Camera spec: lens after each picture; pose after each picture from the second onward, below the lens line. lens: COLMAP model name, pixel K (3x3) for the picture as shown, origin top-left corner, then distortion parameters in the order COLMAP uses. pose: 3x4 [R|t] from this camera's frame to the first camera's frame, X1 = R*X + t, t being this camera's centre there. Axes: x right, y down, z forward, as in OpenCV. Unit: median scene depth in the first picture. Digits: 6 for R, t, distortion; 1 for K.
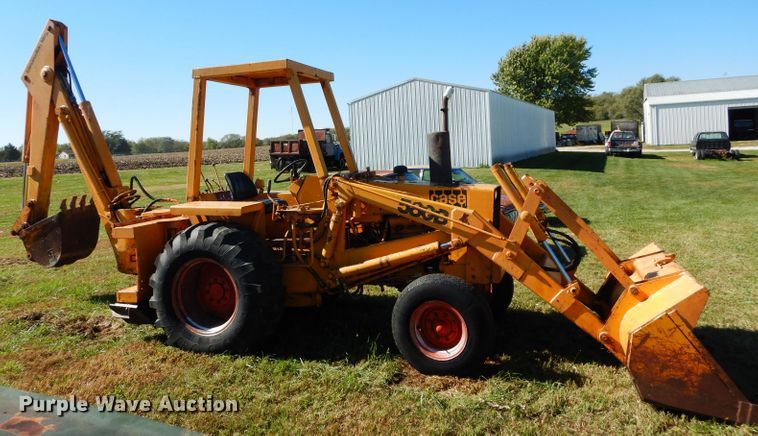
lens RADIAL K [[556.2, 0, 377.4], [0, 556.2, 146.9], [0, 0, 1]] dist [0.006257, -0.009580]
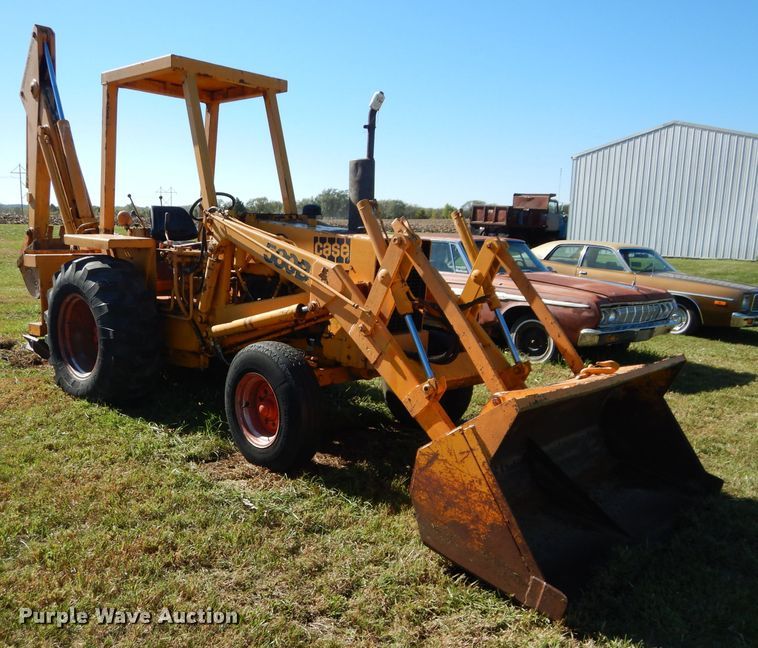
lens RADIAL K [[697.4, 0, 378.3], [0, 697.4, 360.6], [0, 0, 1]] dist [0.005009, -0.007964]
pose [[0.910653, 0.140527, -0.388541, 0.532179], [-0.062322, 0.976342, 0.207054, 0.039882], [0.408446, -0.164340, 0.897867, 0.167017]]
